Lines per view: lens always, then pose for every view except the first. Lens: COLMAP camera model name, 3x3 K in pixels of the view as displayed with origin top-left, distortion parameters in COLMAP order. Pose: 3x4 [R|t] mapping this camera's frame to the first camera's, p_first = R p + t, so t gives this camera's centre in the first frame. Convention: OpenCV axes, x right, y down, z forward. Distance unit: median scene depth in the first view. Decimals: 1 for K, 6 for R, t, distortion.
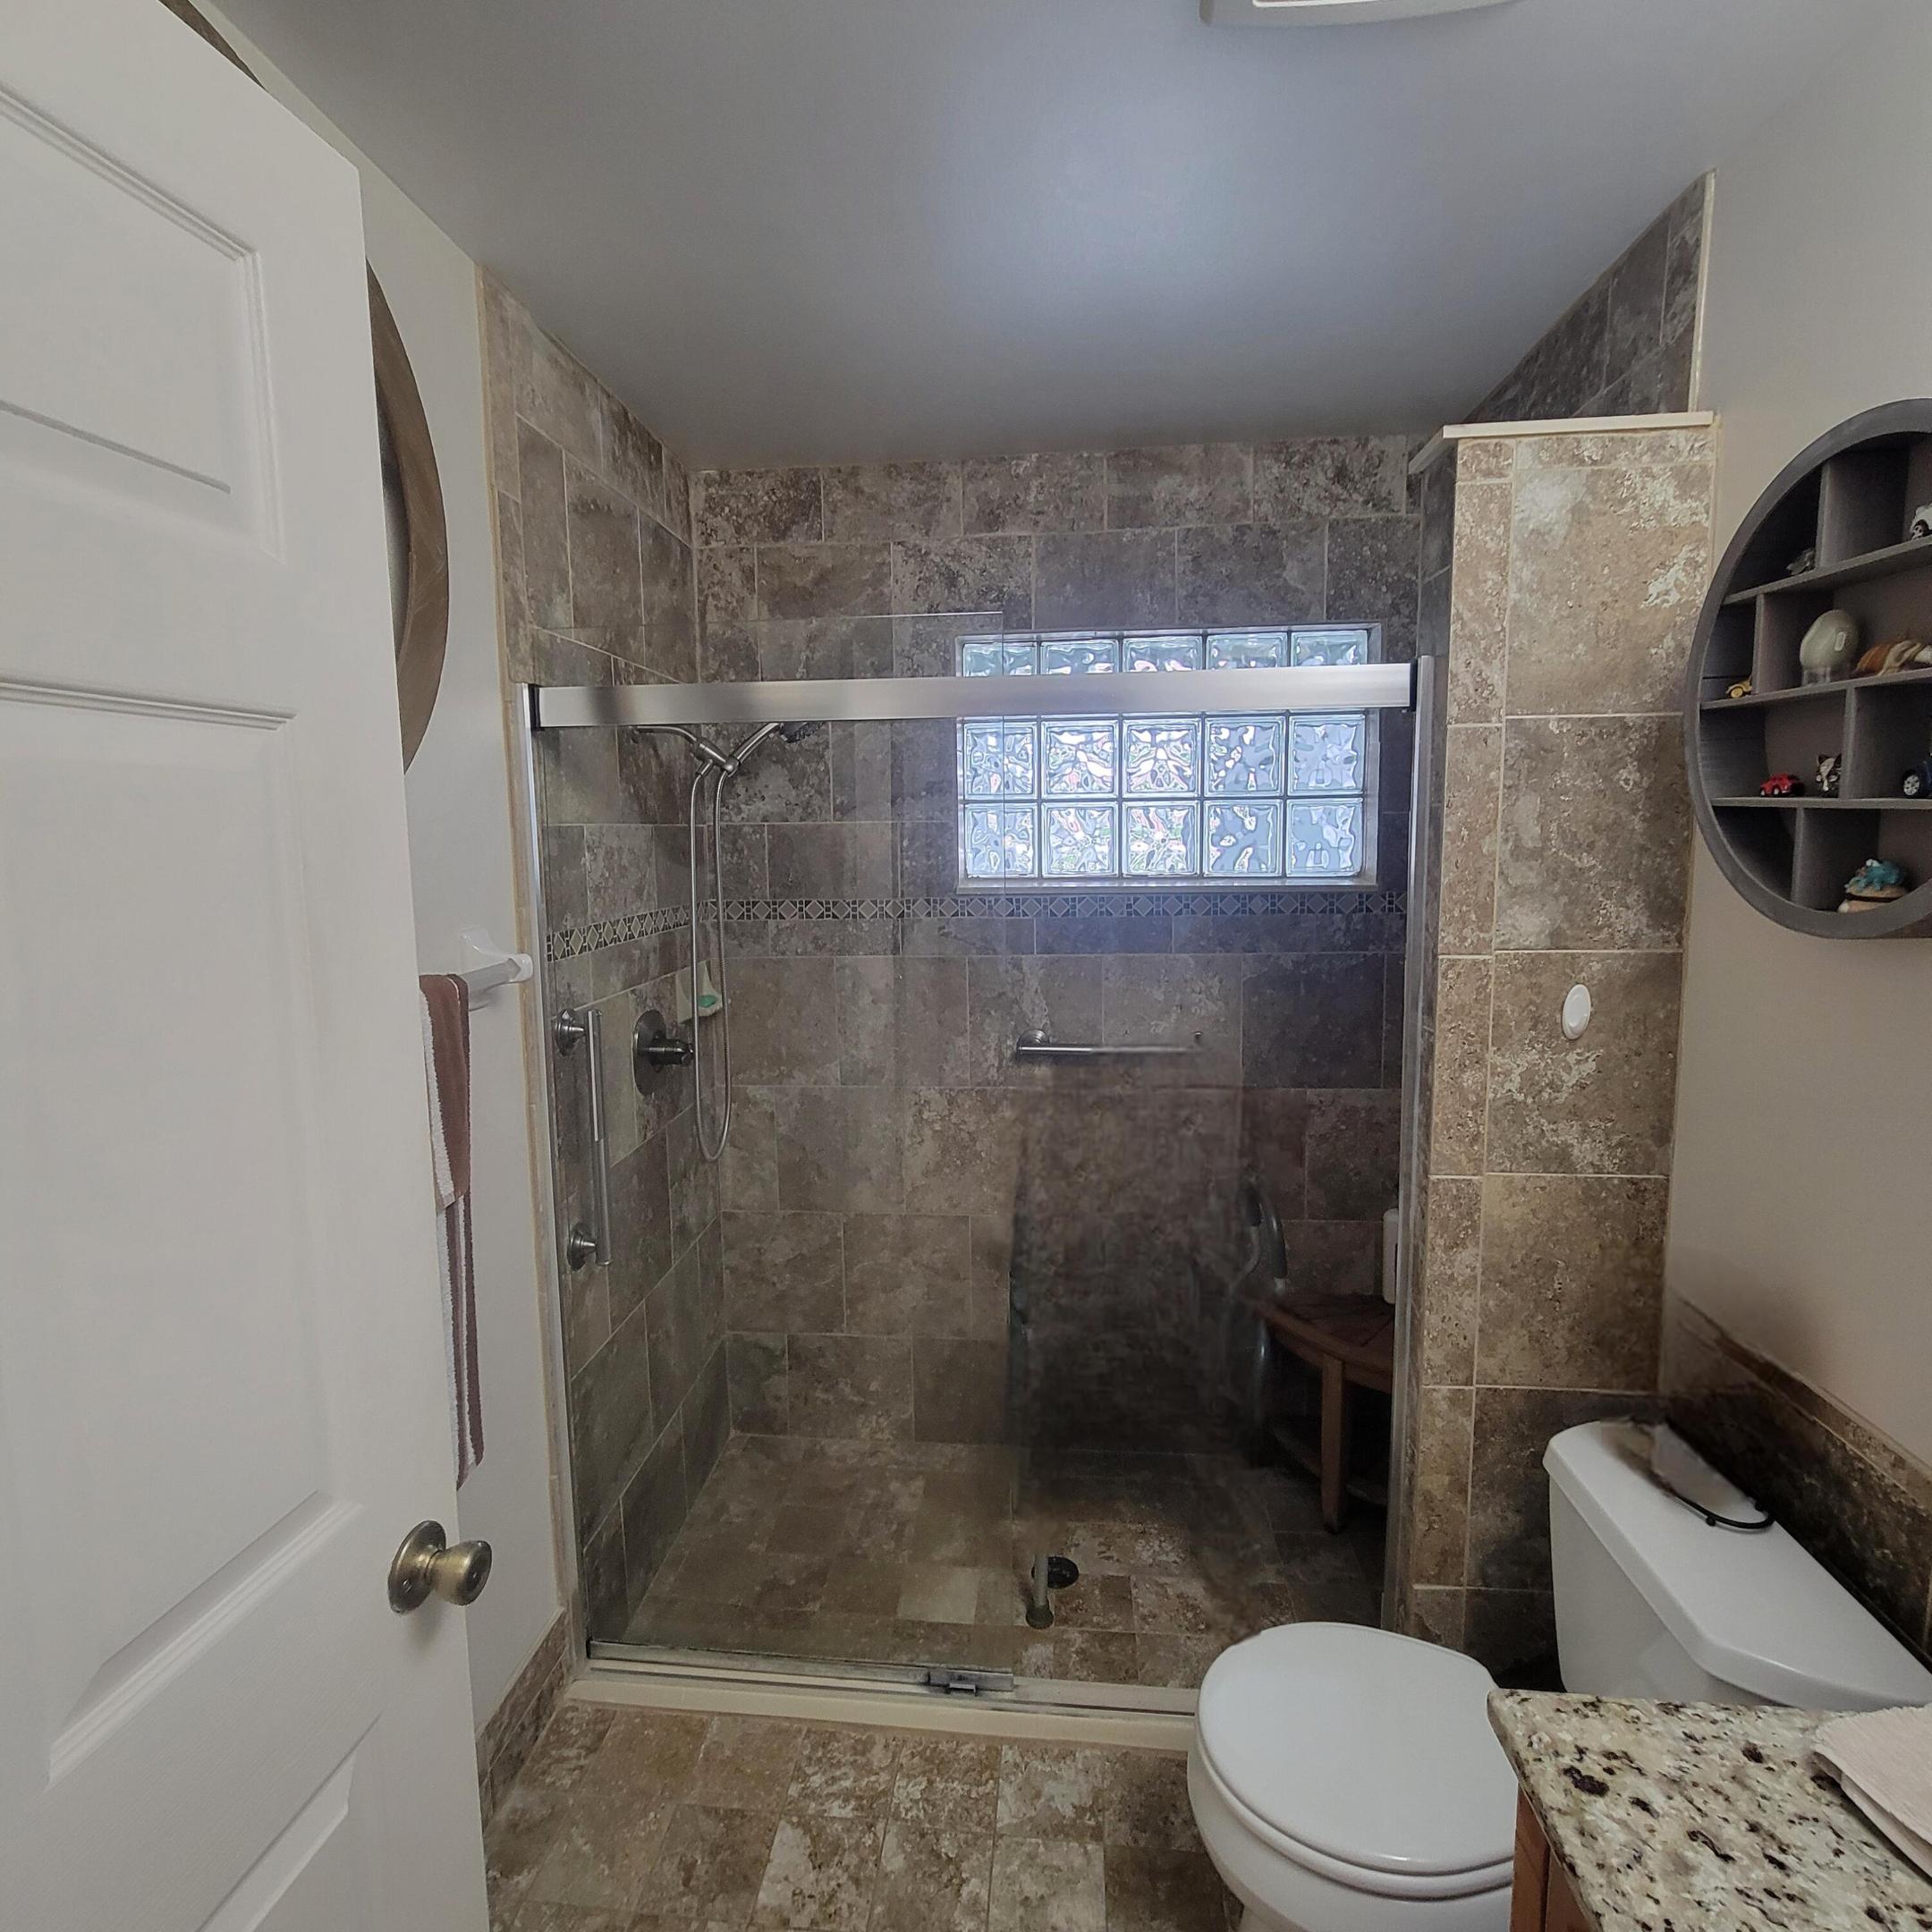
lens RADIAL K [[1044.7, 0, 961.7], [0, 1044.7, 949.1], [0, 0, 1]] dist [0.005736, -0.004342]
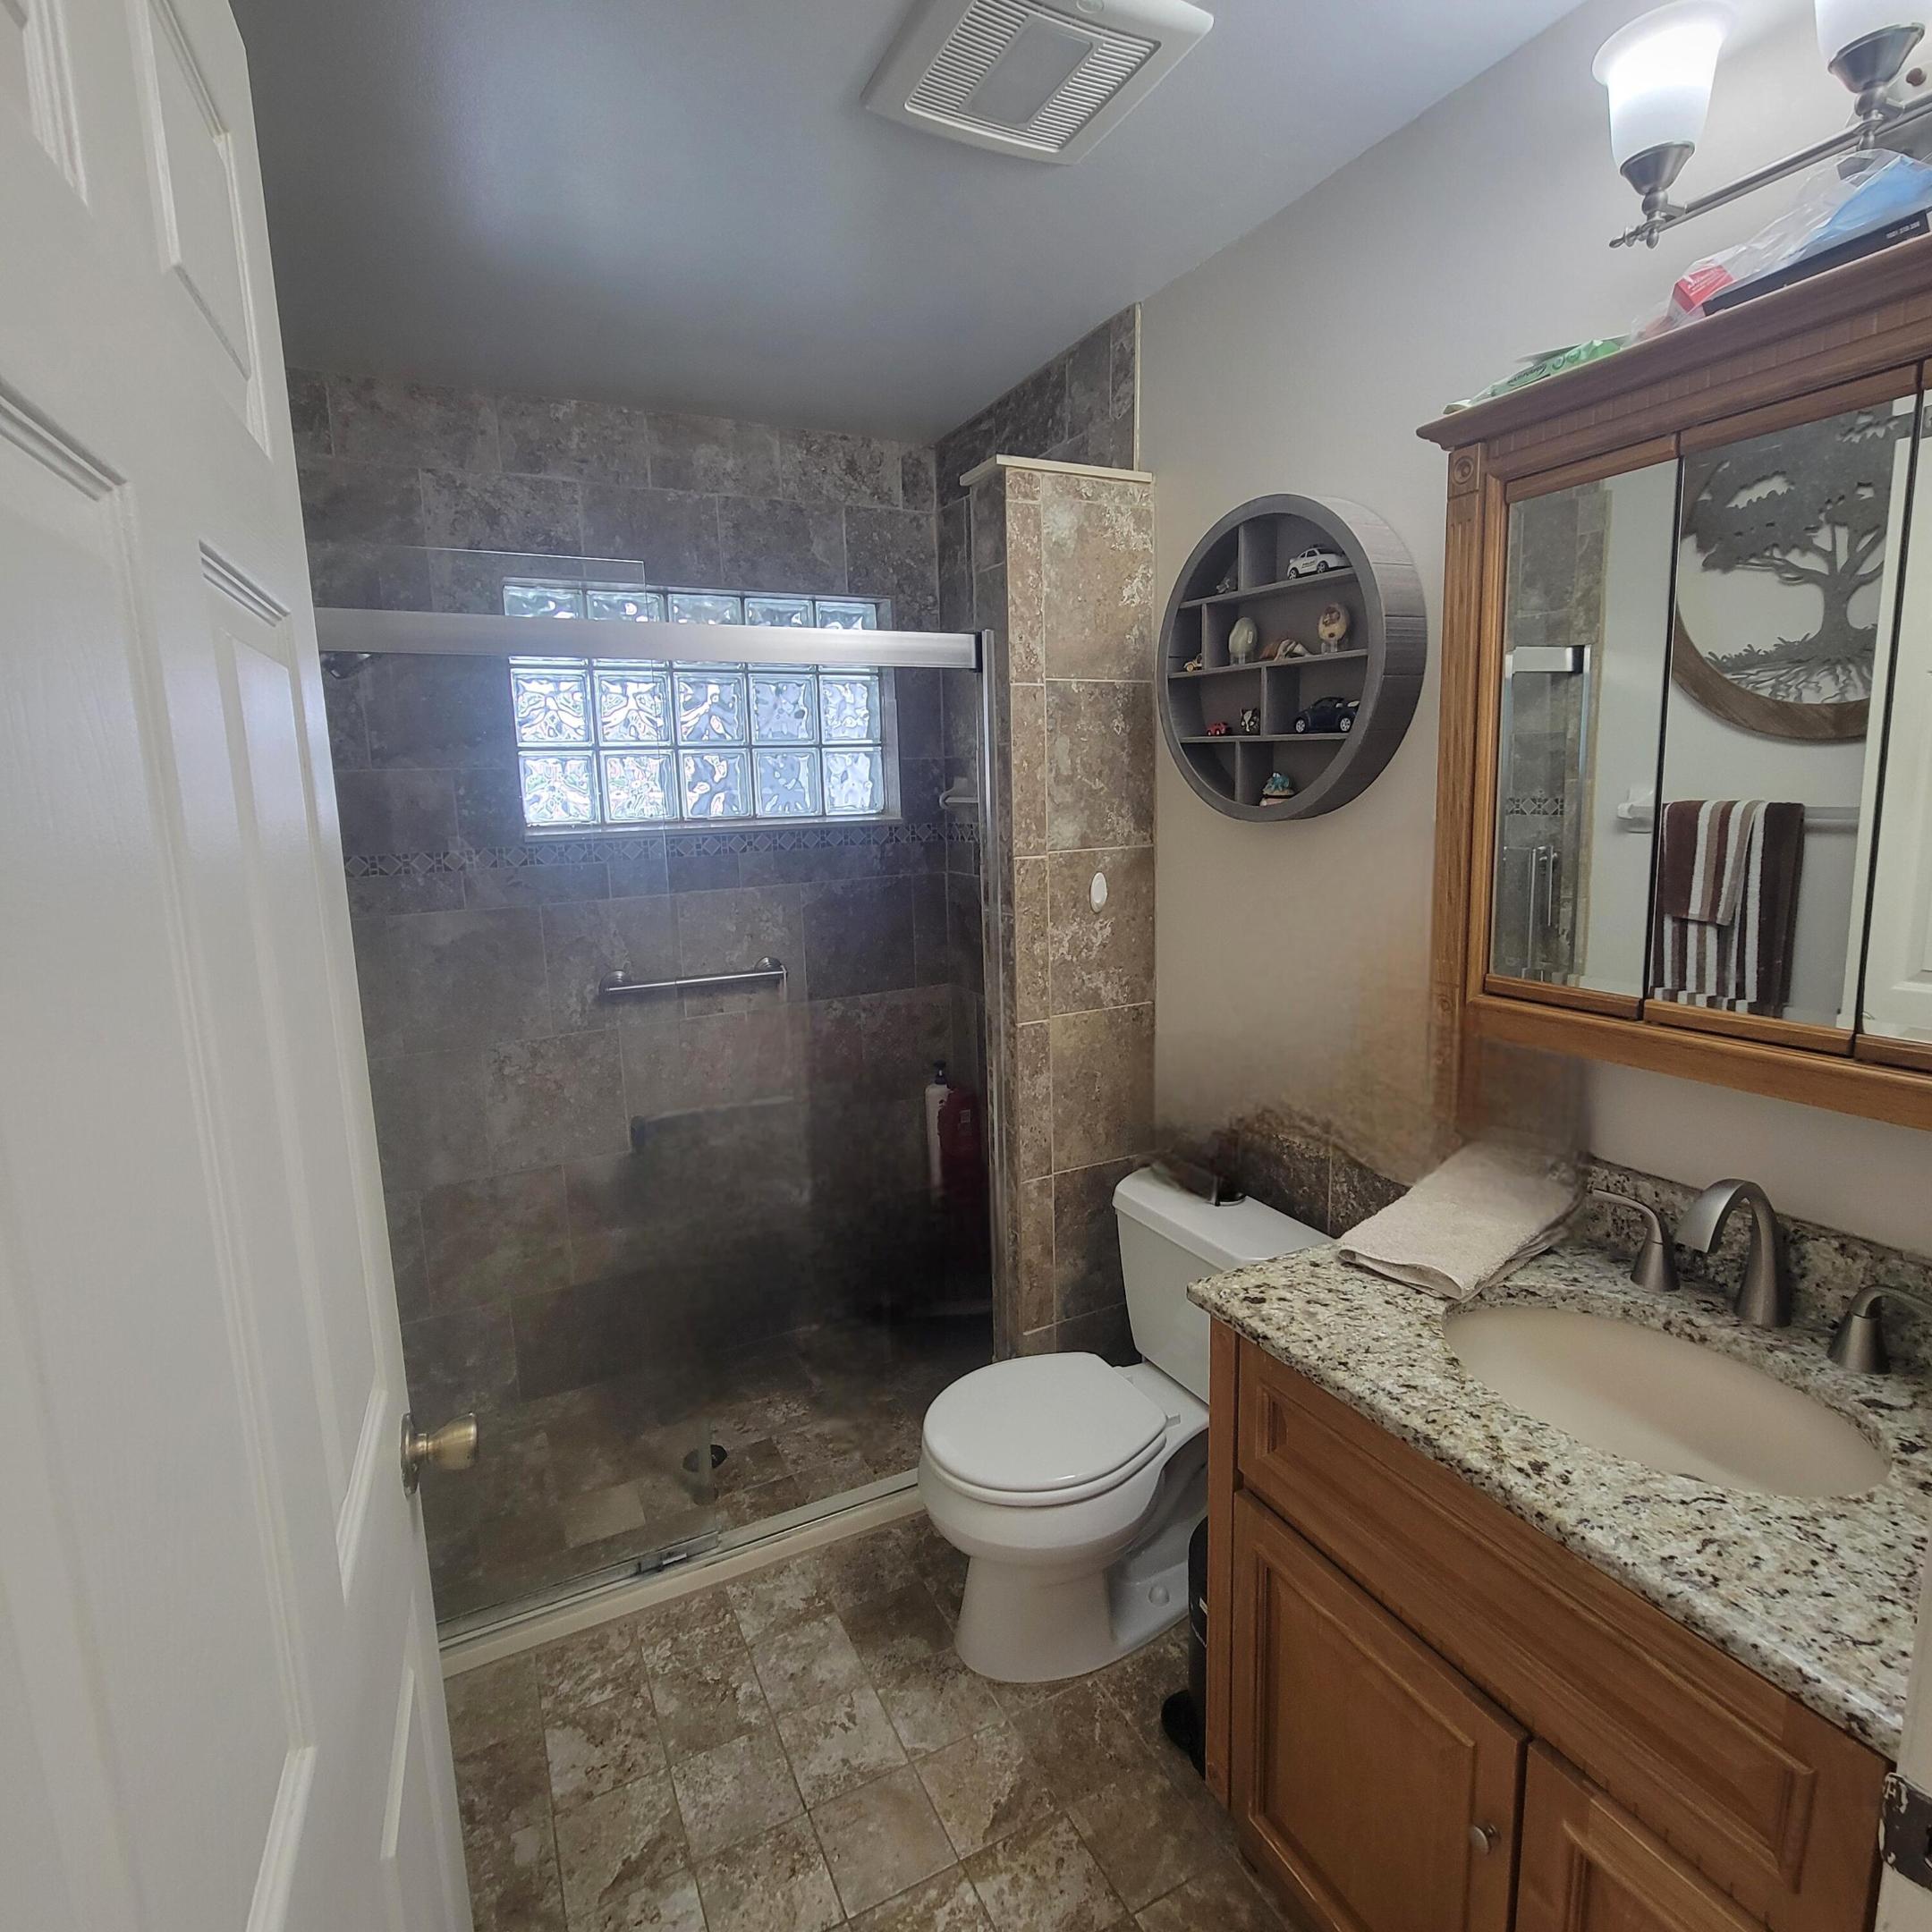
lens RADIAL K [[1044.7, 0, 961.7], [0, 1044.7, 949.1], [0, 0, 1]] dist [0.005736, -0.004342]
pose [[0.843536, -0.095511, 0.528512, -0.254266], [0.078133, 0.995414, 0.055184, 0.034867], [-0.531359, -0.005256, 0.847130, -0.074999]]
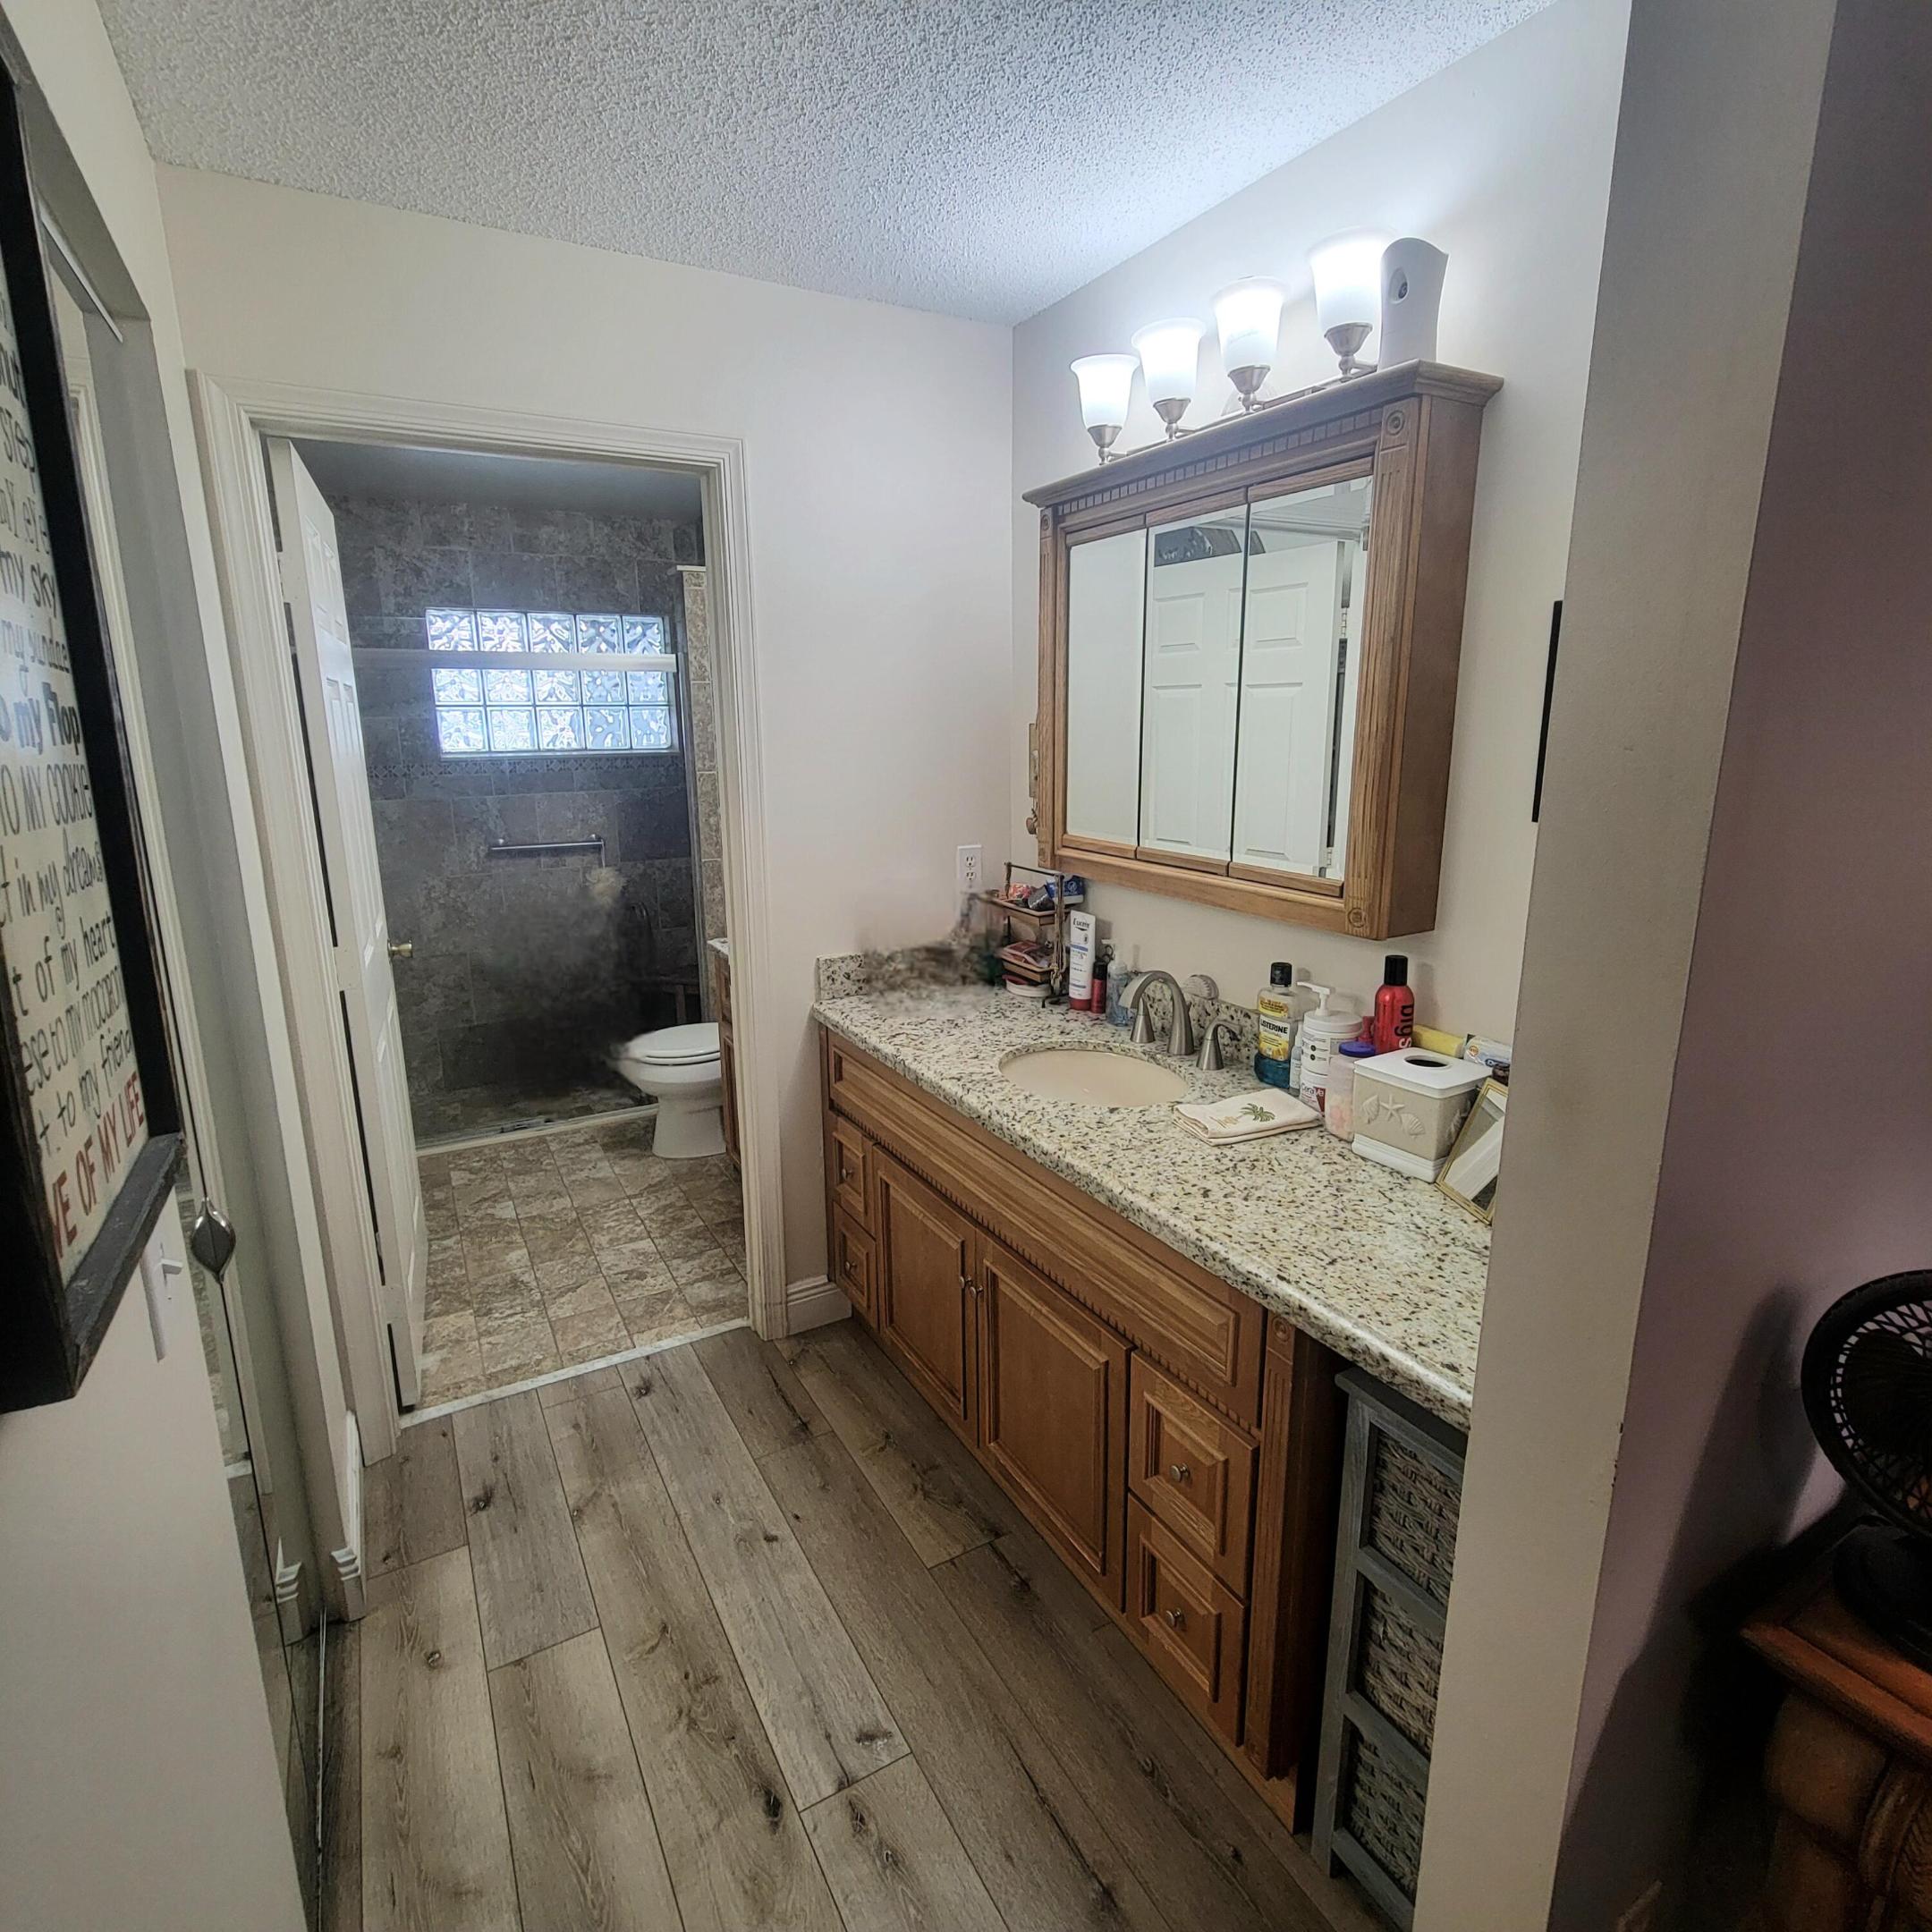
lens RADIAL K [[1044.7, 0, 961.7], [0, 1044.7, 949.1], [0, 0, 1]] dist [0.005736, -0.004342]
pose [[0.821990, -0.117225, 0.557306, -0.396566], [0.062957, 0.991292, 0.115654, 0.146214], [-0.566011, -0.059980, 0.822213, -1.219379]]
